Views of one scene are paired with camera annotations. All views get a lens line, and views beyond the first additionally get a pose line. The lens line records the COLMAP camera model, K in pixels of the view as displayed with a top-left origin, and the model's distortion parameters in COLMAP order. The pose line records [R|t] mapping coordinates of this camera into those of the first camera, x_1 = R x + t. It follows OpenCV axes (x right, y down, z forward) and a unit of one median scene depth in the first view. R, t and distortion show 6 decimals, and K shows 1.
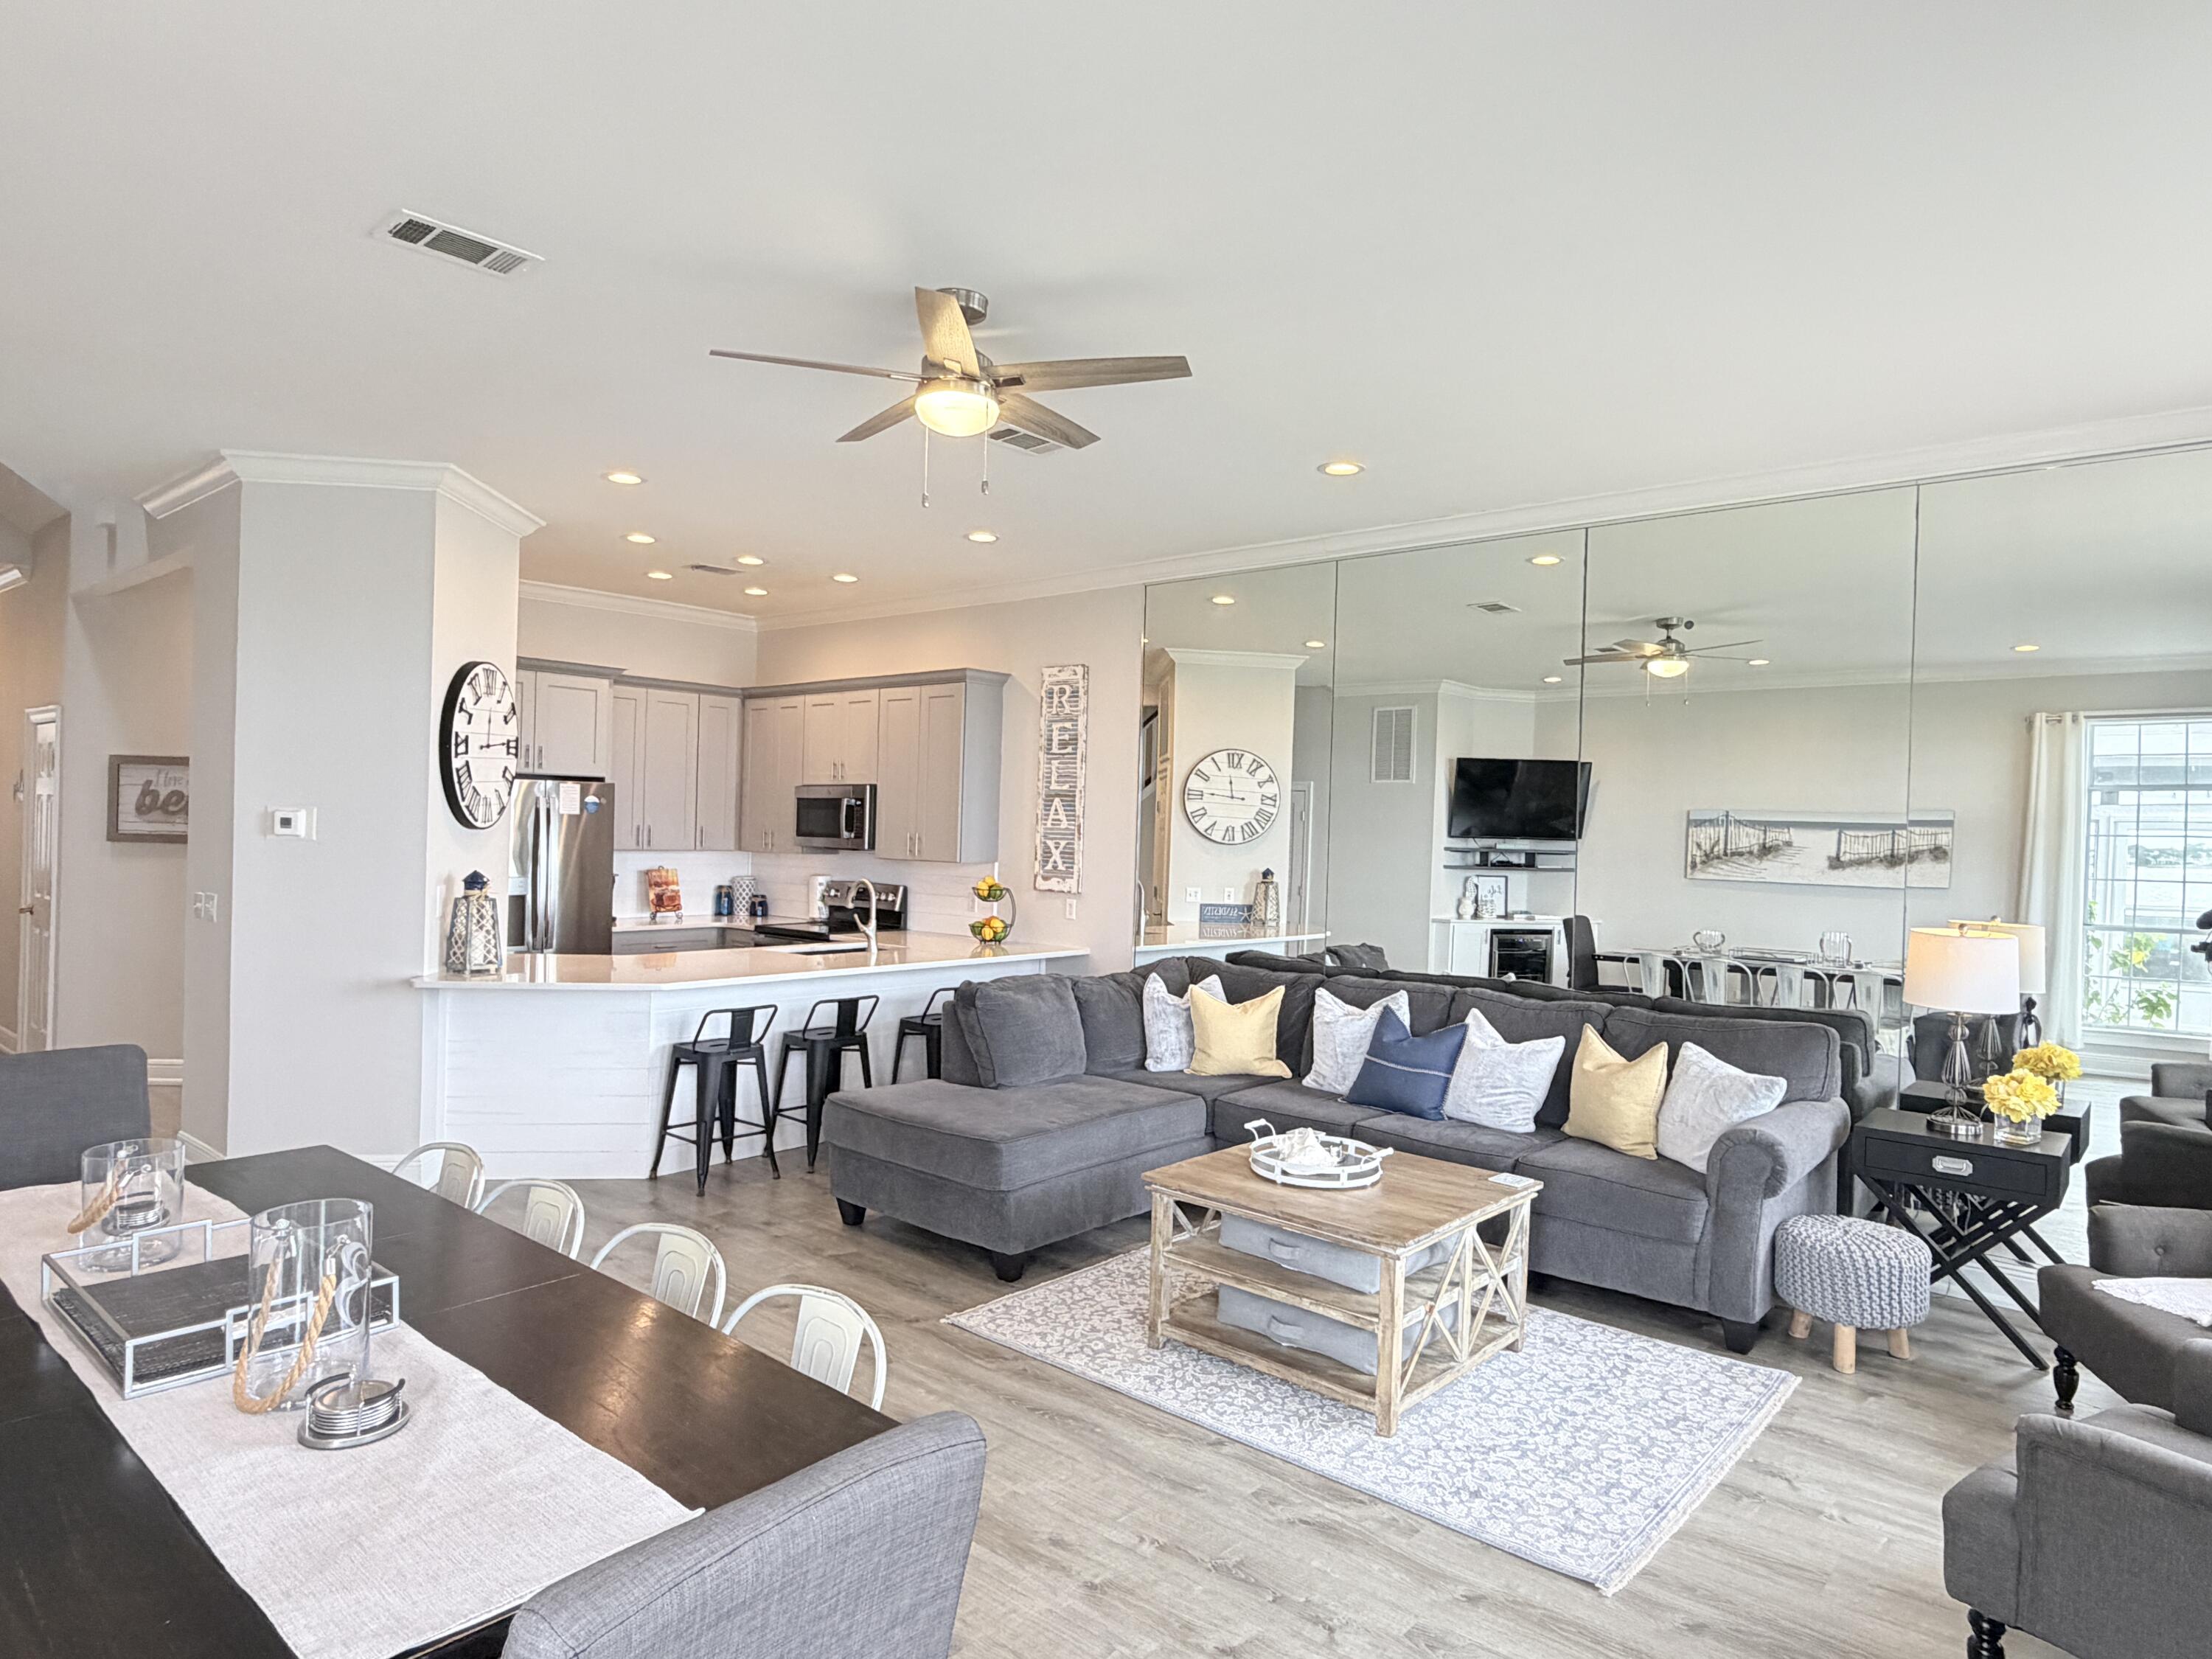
lens RADIAL K [[1303.3, 0, 1107.3], [0, 1303.3, 833.7], [0, 0, 1]] dist [0.003784, -0.000041]
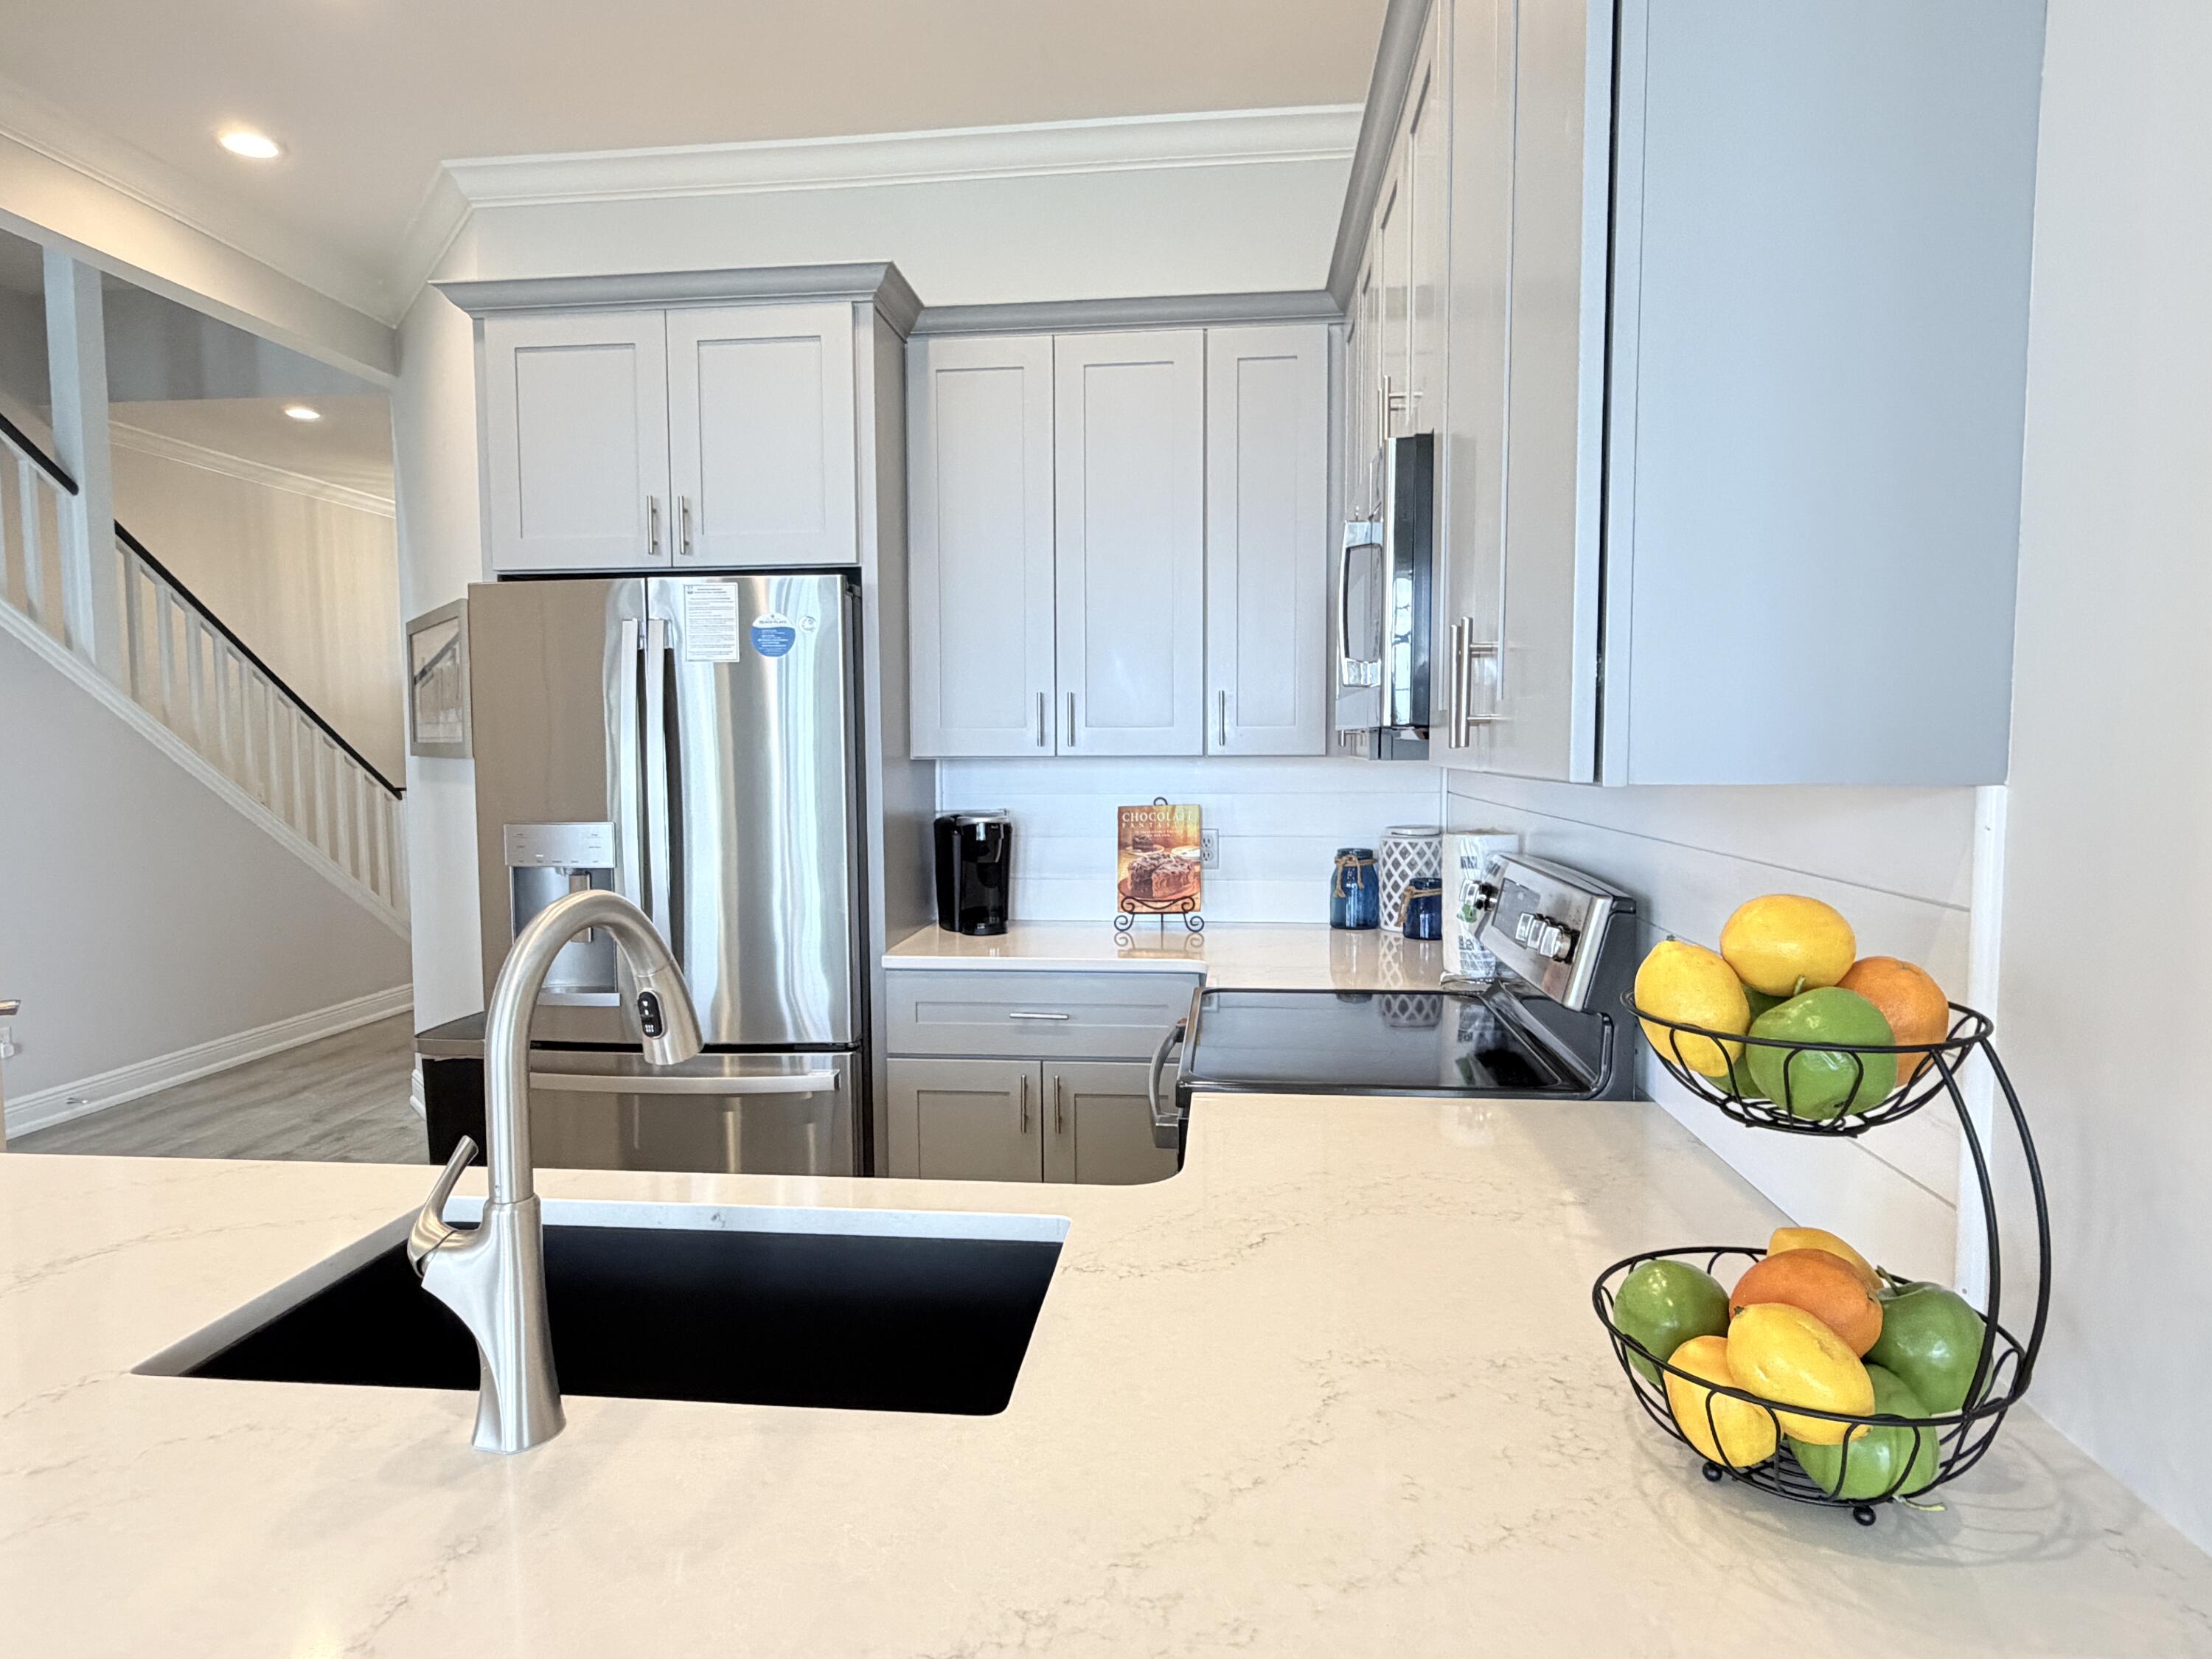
lens RADIAL K [[1305.3, 0, 1096.3], [0, 1305.3, 833.9], [0, 0, 1]] dist [0.000264, -0.000159]
pose [[0.572299, 0.027535, -0.819583, -0.035588], [0.017350, 0.998806, 0.045671, 0.023412], [0.819862, -0.040357, 0.571138, 1.025877]]
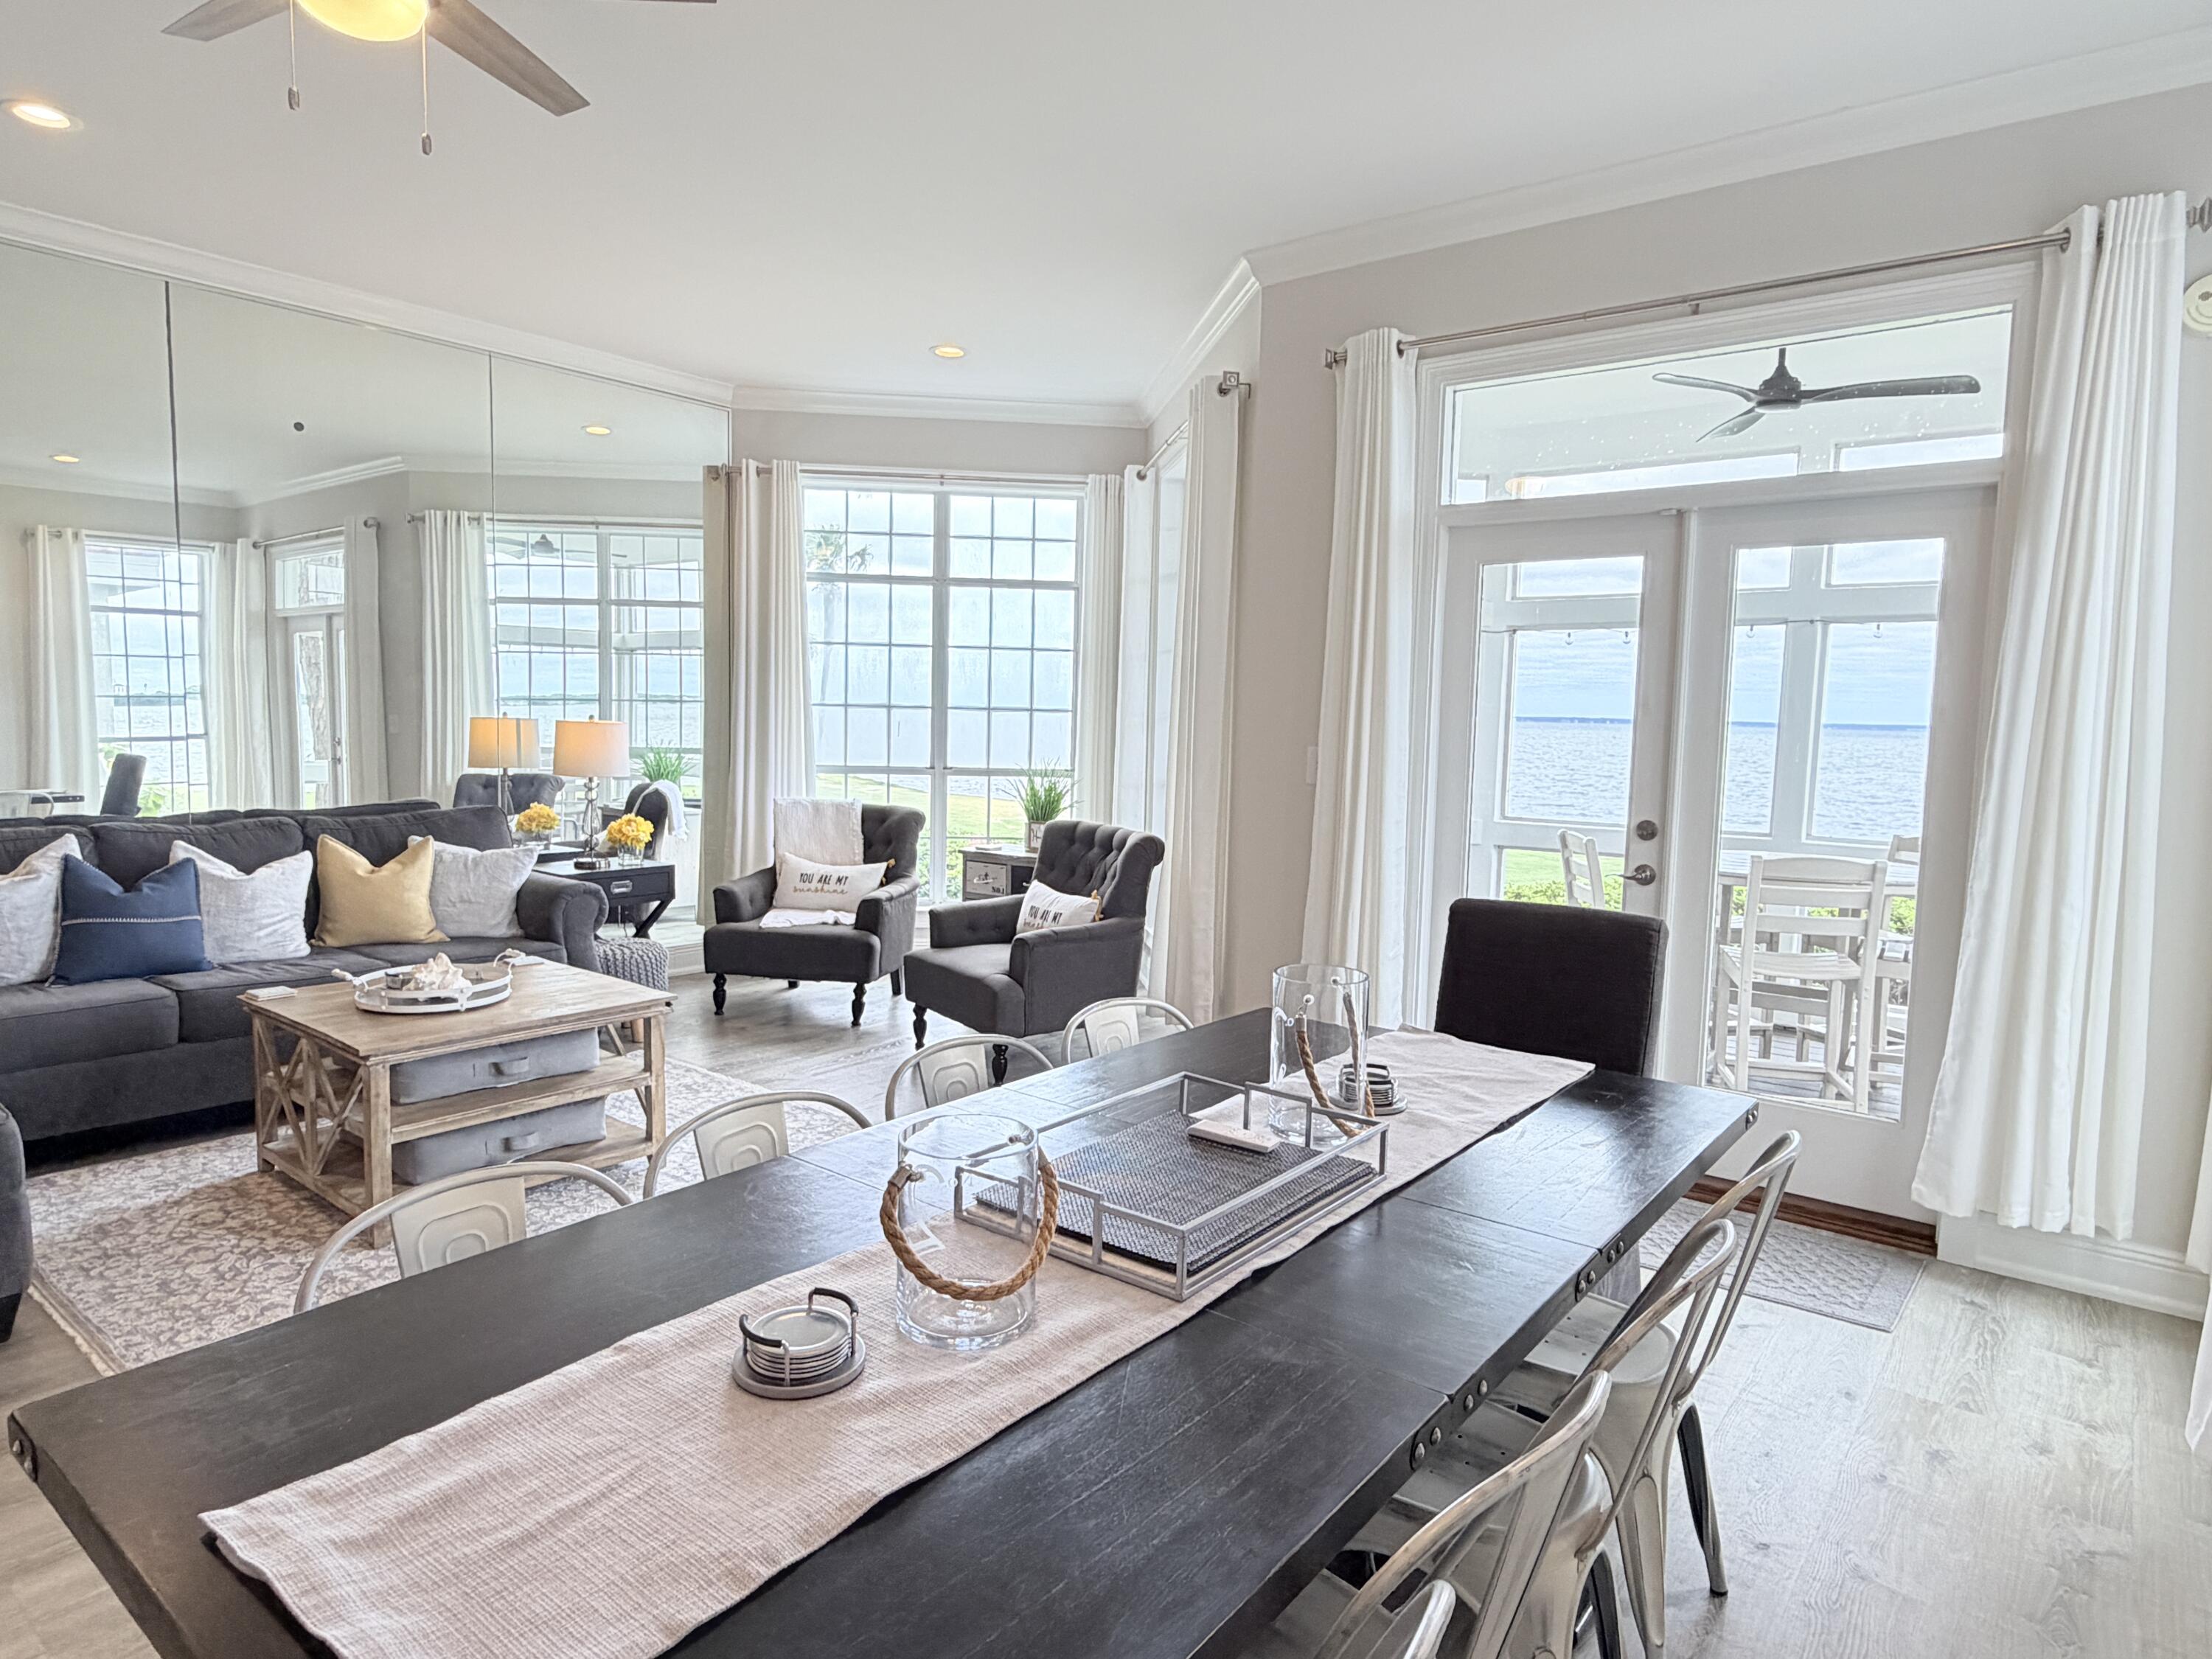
lens RADIAL K [[1296.8, 0, 1092.7], [0, 1296.8, 828.6], [0, 0, 1]] dist [0.000295, 0.000033]
pose [[-0.041790, -0.115986, 0.992371, -0.474874], [-0.015481, 0.993195, 0.115431, 0.015127], [-0.999006, -0.010539, -0.043302, 0.356017]]
